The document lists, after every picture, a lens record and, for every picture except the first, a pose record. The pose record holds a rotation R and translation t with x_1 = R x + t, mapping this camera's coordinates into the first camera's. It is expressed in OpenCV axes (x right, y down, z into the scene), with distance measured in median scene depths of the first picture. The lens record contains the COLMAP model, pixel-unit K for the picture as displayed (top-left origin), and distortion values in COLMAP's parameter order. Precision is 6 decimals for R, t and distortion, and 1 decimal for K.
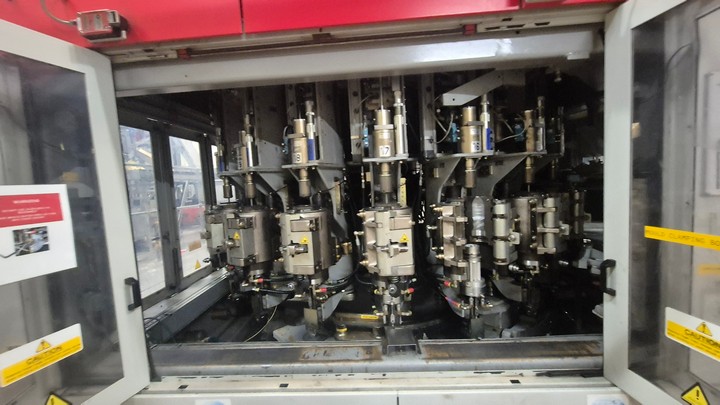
lens RADIAL K [[296.2, 0, 357.6], [0, 296.2, 202.6], [0, 0, 1]] dist [0.000898, -0.000133]
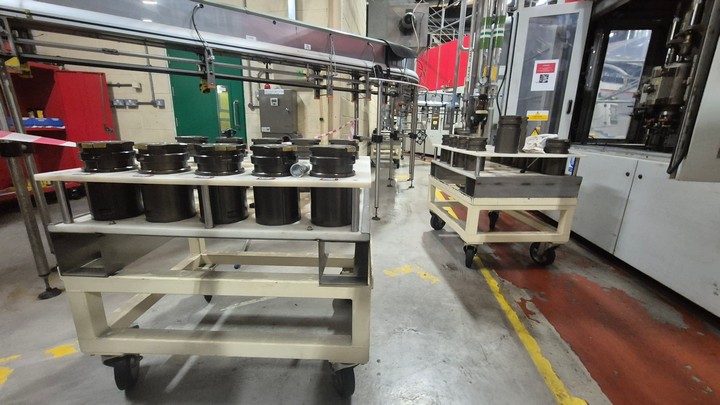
lens RADIAL K [[296.2, 0, 357.6], [0, 296.2, 202.6], [0, 0, 1]] dist [0.000898, -0.000133]
pose [[-0.068776, 0.282830, -0.956701, 2.340521], [-0.085263, 0.953797, 0.288100, 0.612304], [0.993982, 0.101385, -0.041484, -0.699887]]
